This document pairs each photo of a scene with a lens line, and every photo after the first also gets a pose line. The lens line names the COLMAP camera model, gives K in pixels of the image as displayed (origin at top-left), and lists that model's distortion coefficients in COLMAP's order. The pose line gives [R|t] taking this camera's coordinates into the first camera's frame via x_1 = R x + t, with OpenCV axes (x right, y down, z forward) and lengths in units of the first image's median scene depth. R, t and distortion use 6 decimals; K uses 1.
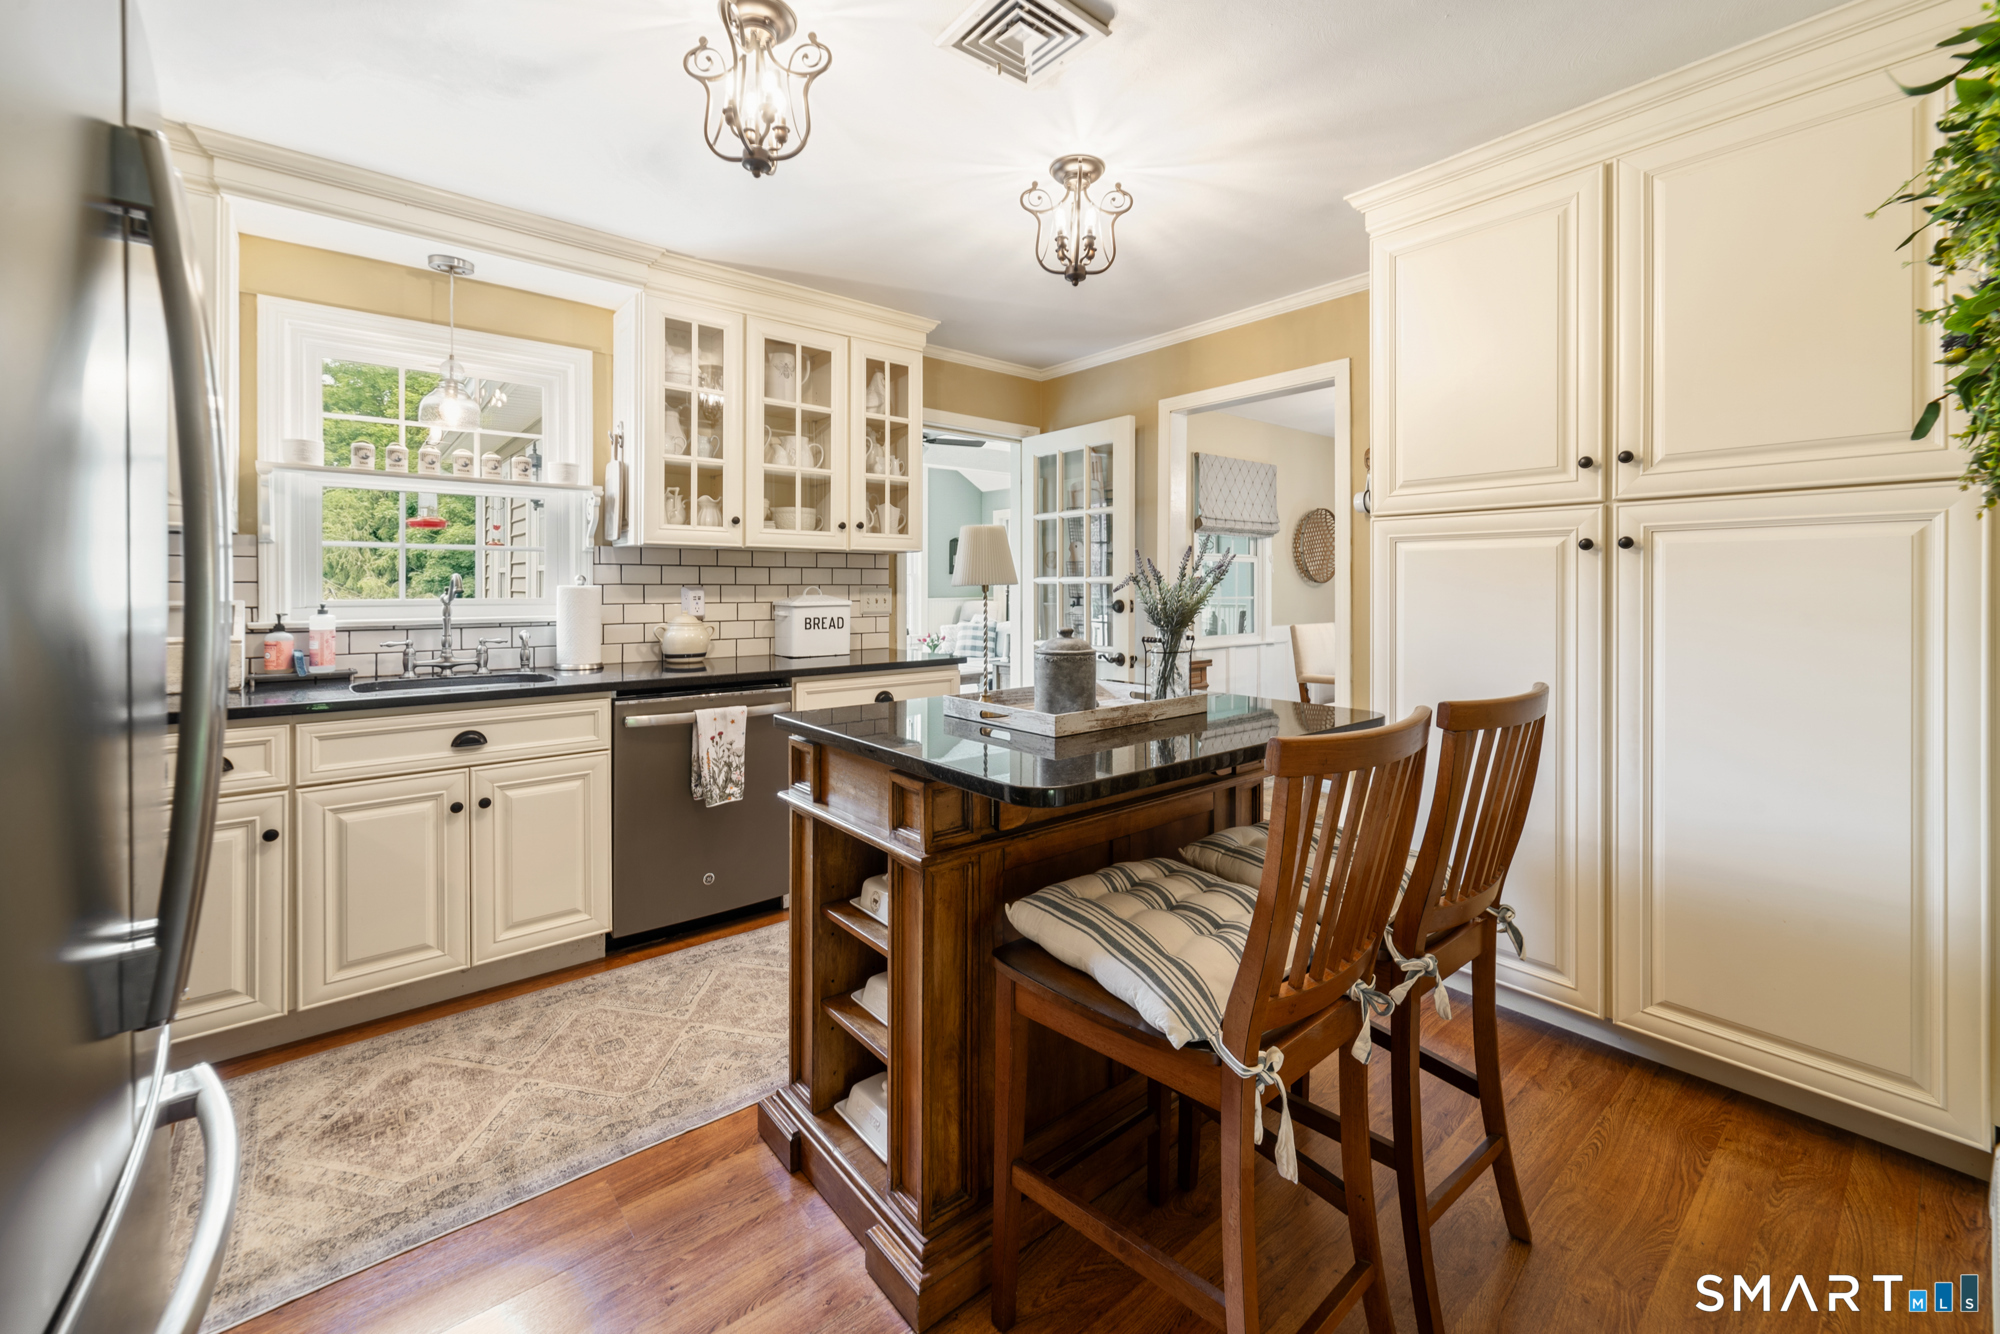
lens RADIAL K [[804.2, 0, 994.5], [0, 804.2, 589.8], [0, 0, 1]] dist [0.000051, 0.000181]
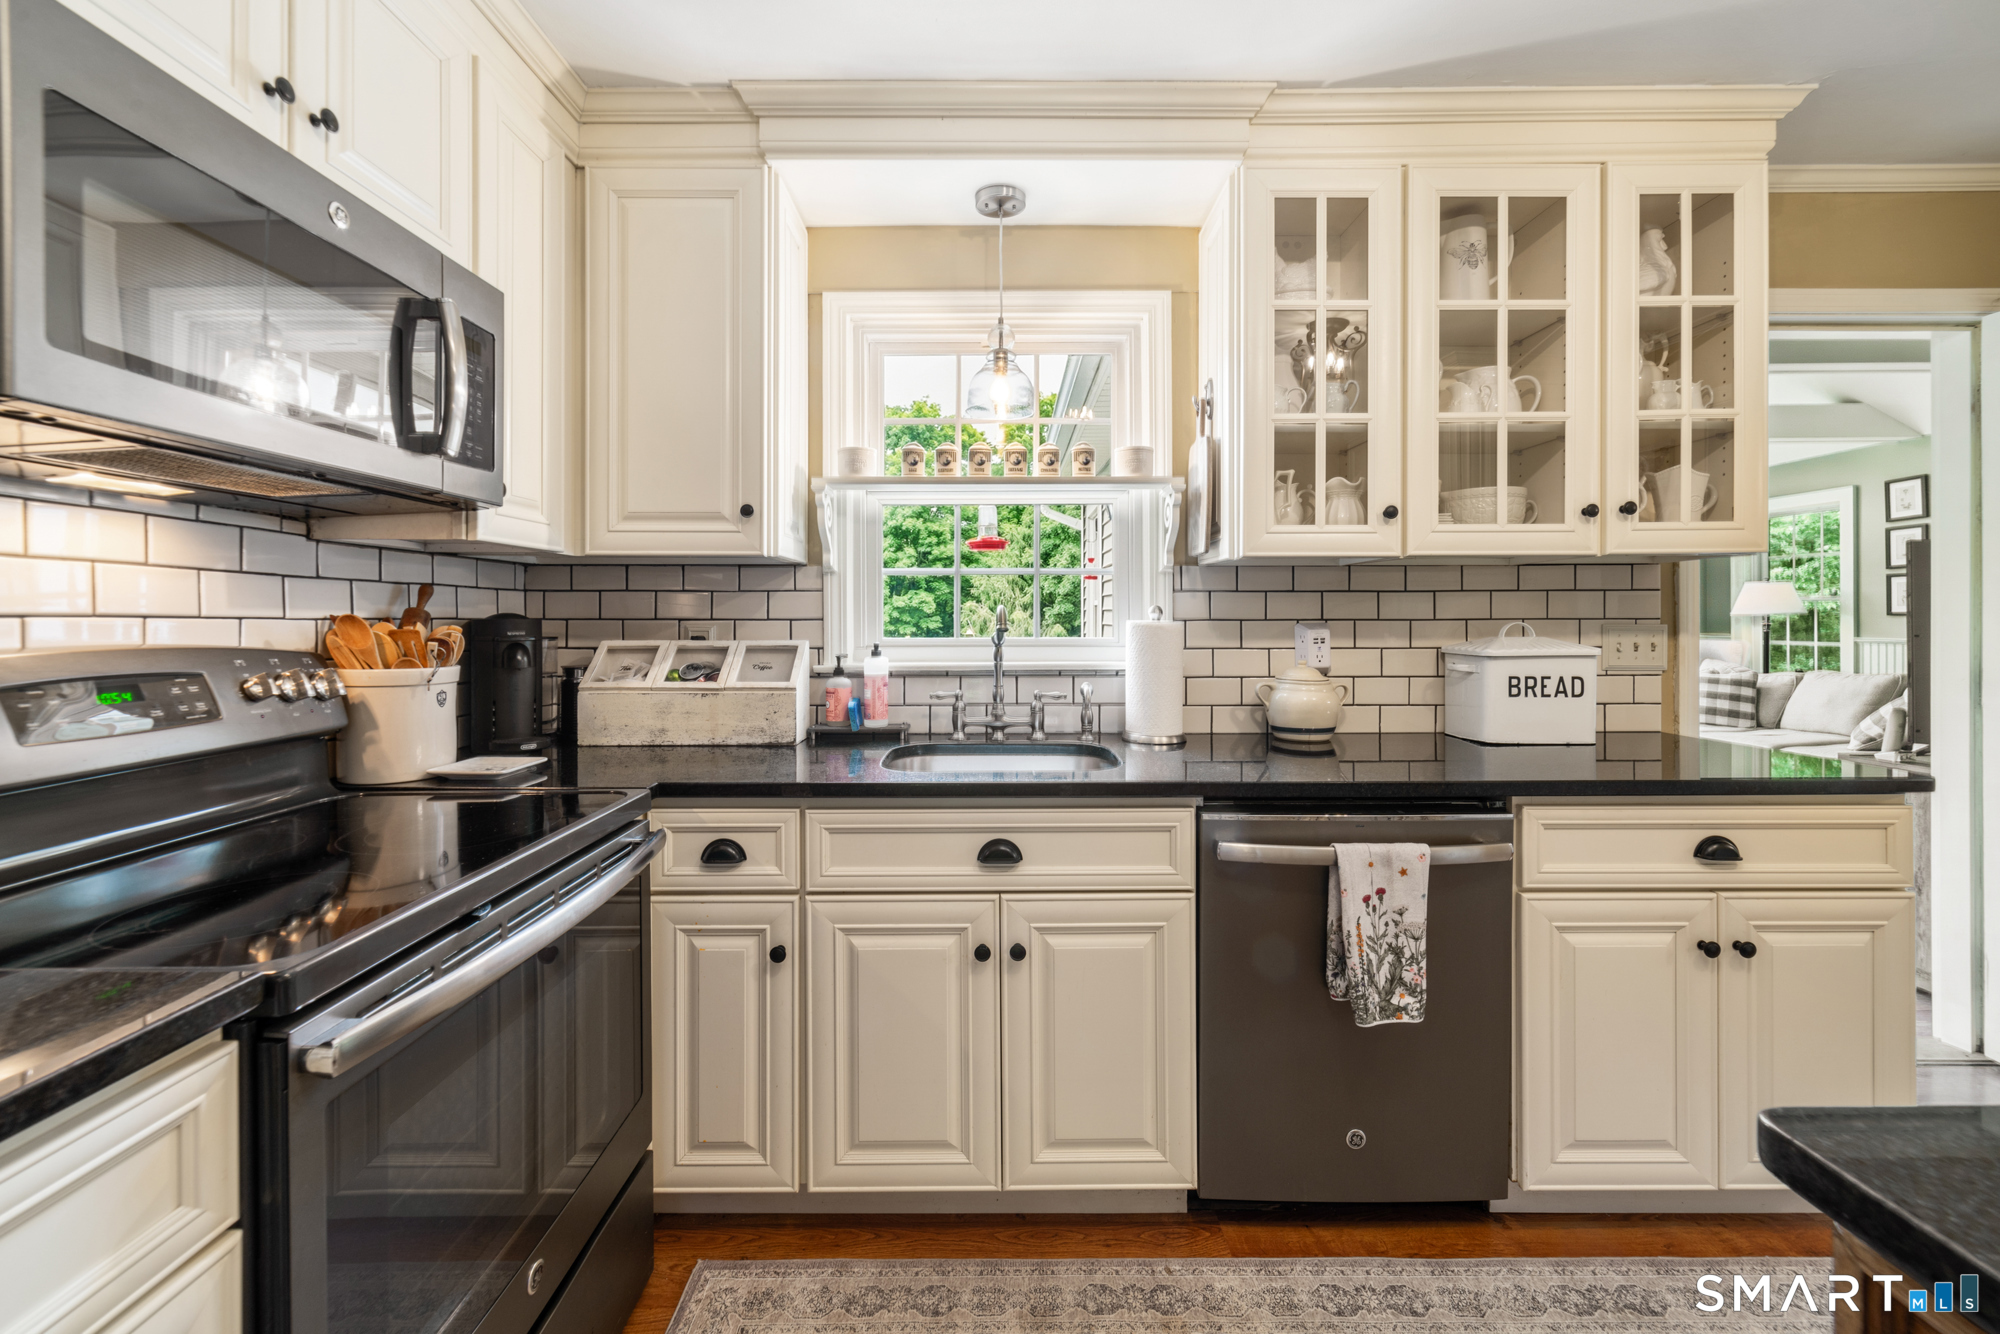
lens RADIAL K [[793.2, 0, 998.2], [0, 793.2, 620.9], [0, 0, 1]] dist [0.000295, 0.000054]
pose [[0.770324, -0.000442, -0.637653, -0.178990], [0.000281, 1.000000, -0.000353, -0.005881], [0.637653, 0.000093, 0.770324, 0.378812]]
